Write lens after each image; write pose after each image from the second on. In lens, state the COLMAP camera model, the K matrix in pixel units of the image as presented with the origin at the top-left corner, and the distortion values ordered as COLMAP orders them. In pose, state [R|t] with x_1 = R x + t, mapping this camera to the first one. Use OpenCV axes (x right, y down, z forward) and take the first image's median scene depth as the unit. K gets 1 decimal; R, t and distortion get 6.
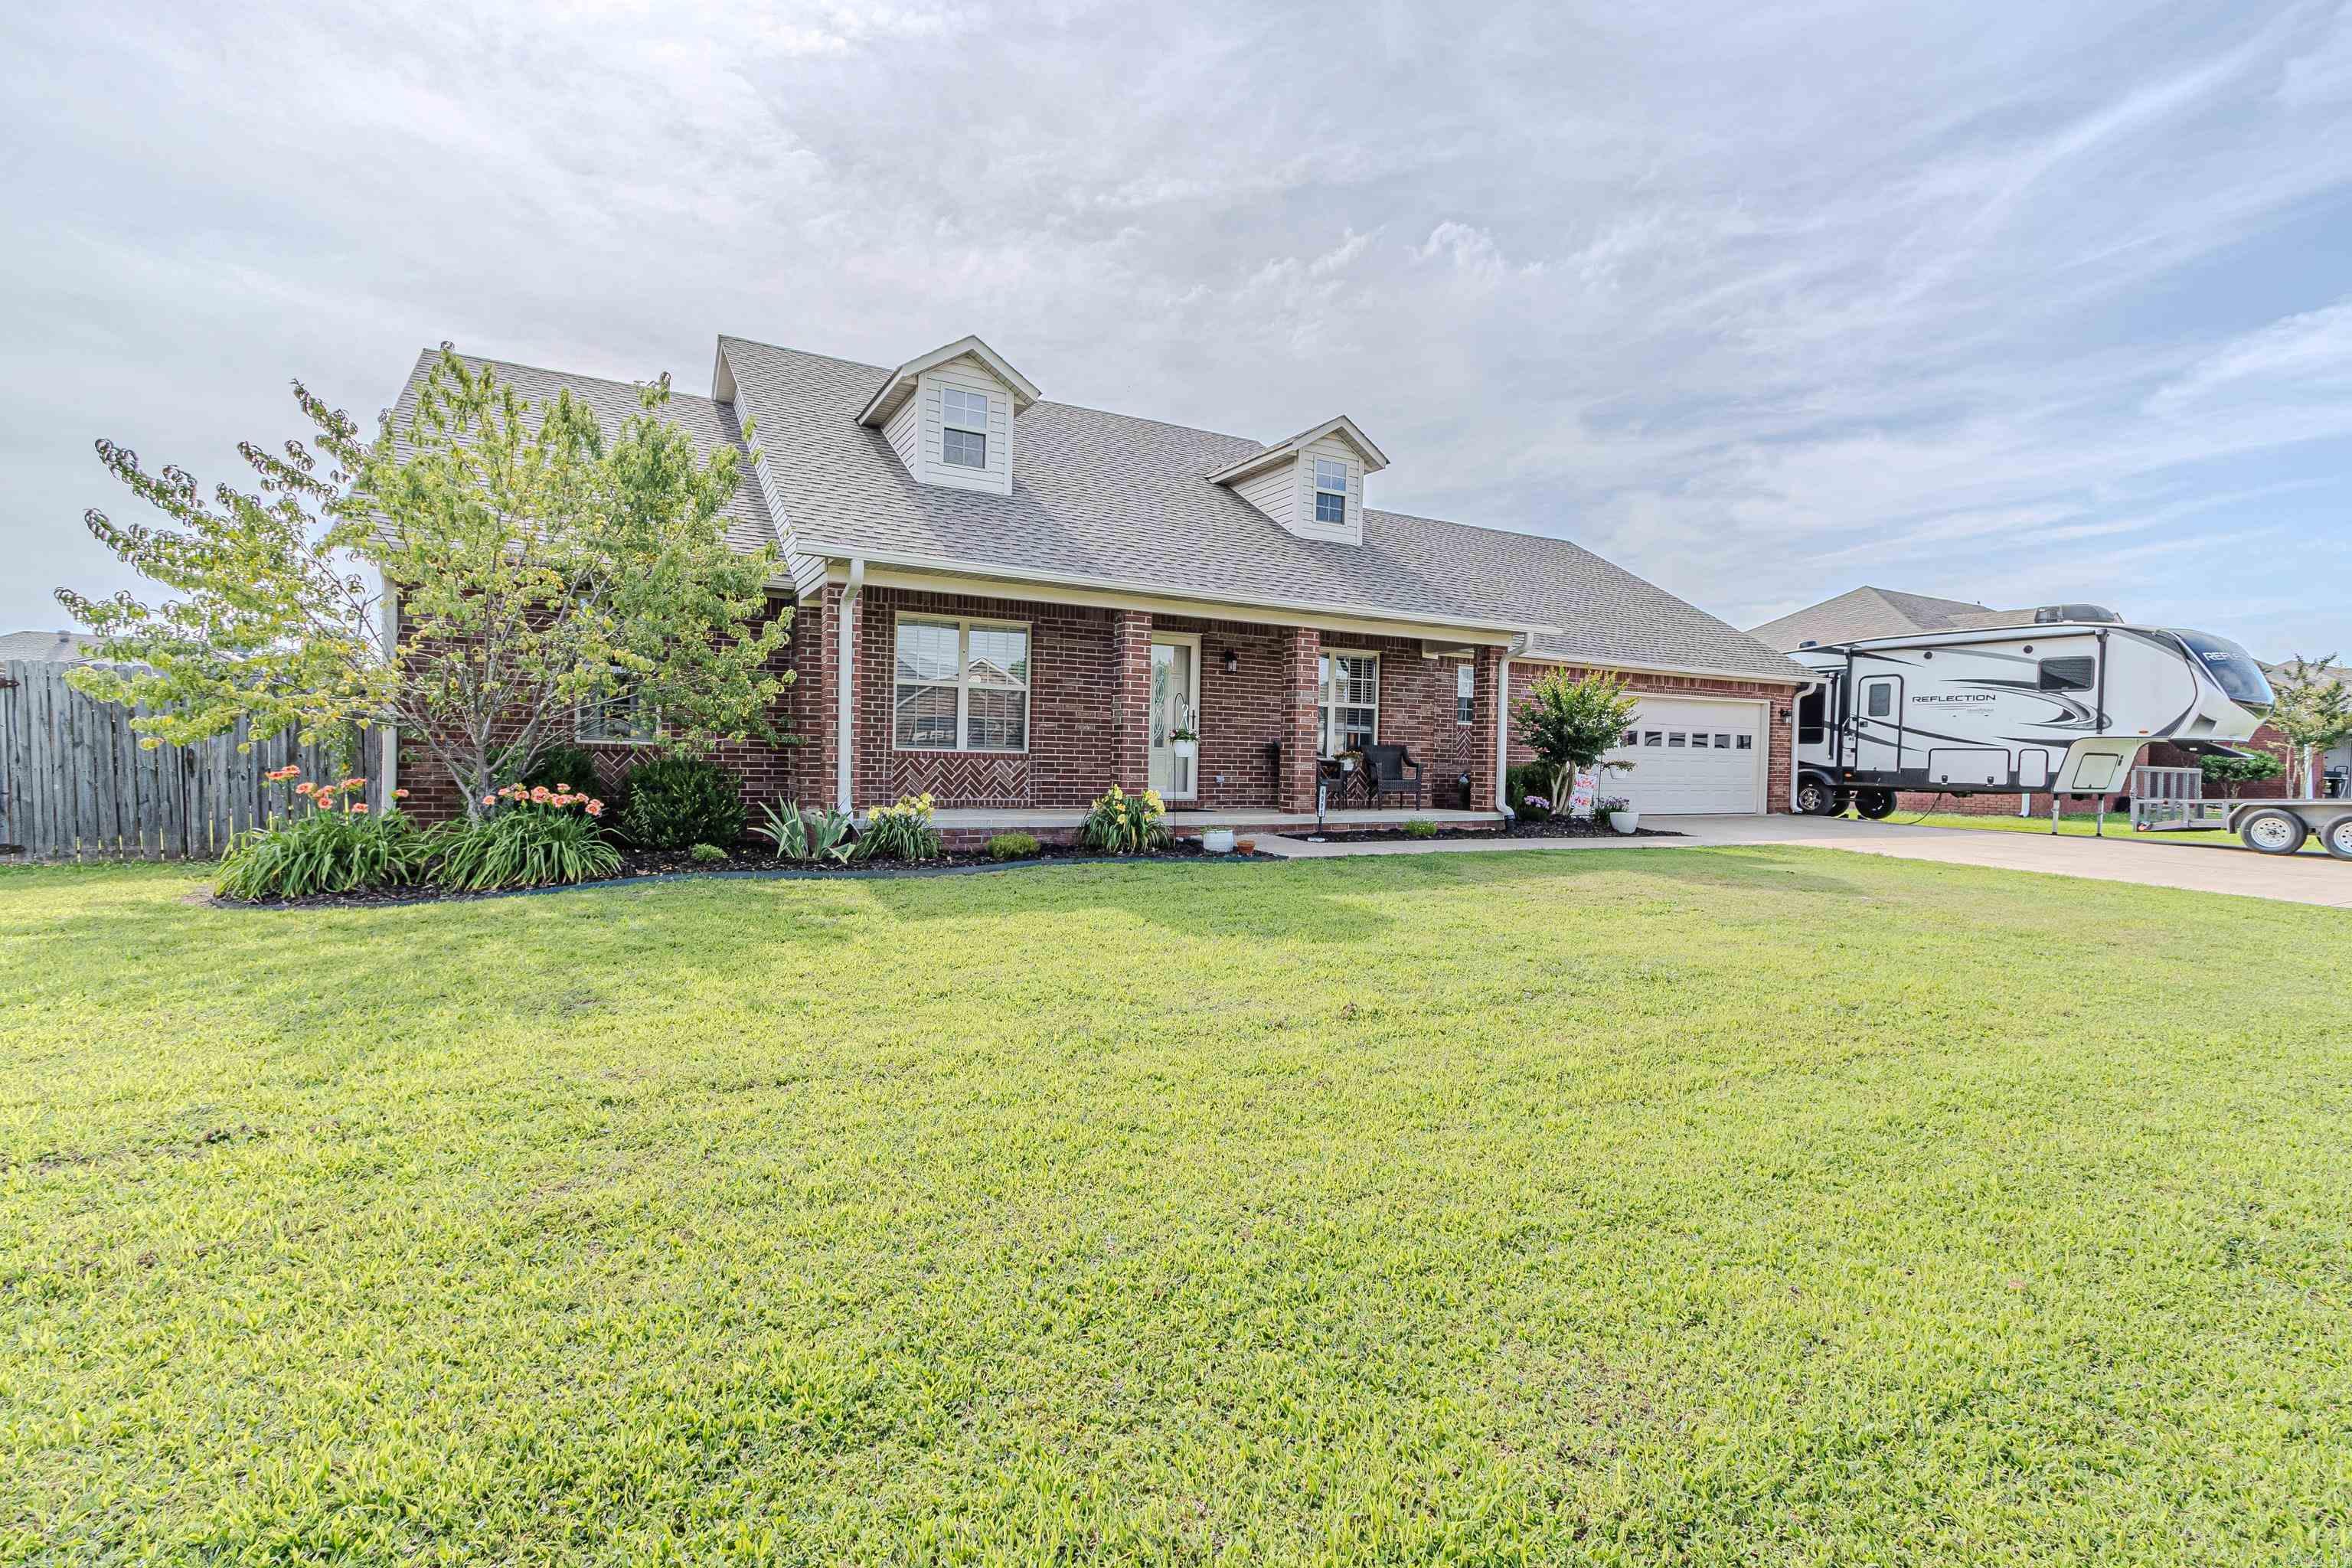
lens RADIAL K [[1094.3, 0, 1176.1], [0, 1094.3, 784.6], [0, 0, 1]] dist [0.008842, -0.002212]
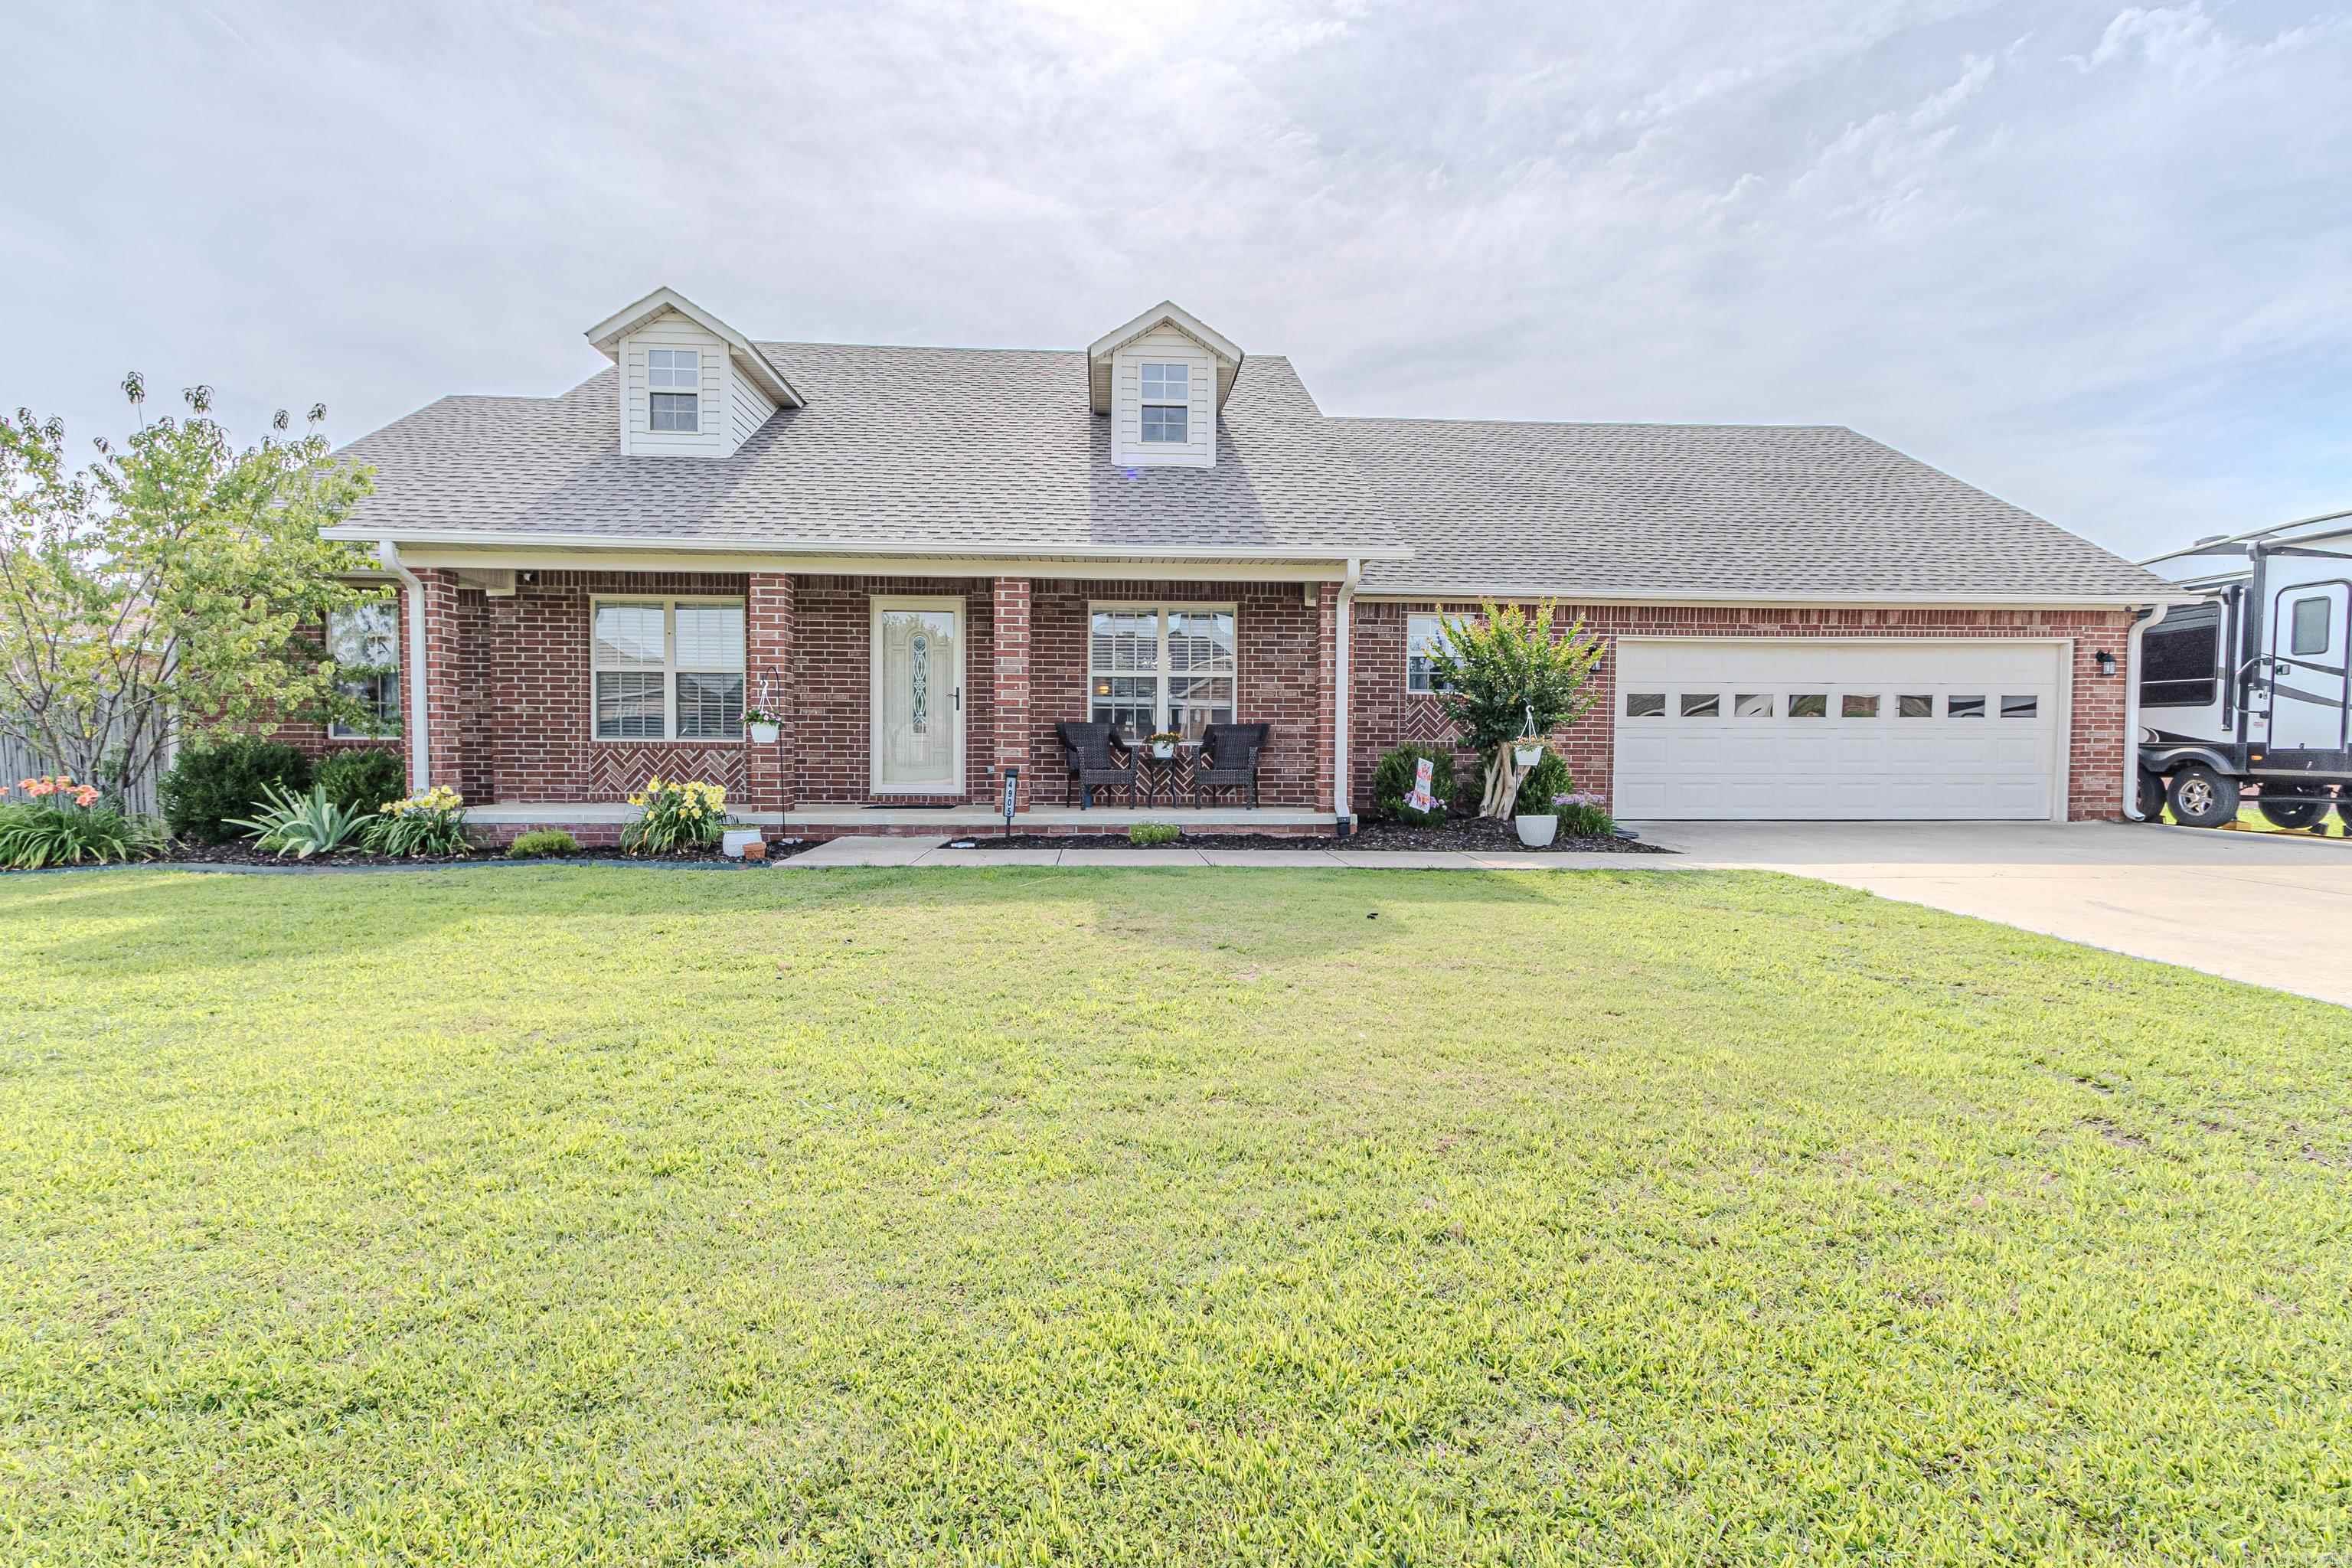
lens RADIAL K [[1157.2, 0, 1175.7], [0, 1157.2, 794.2], [0, 0, 1]] dist [0.011264, -0.003766]
pose [[0.896948, -0.000945, -0.442135, 0.376055], [0.002897, 0.999989, 0.003740, 0.007149], [0.442127, -0.004635, 0.896941, 0.187976]]
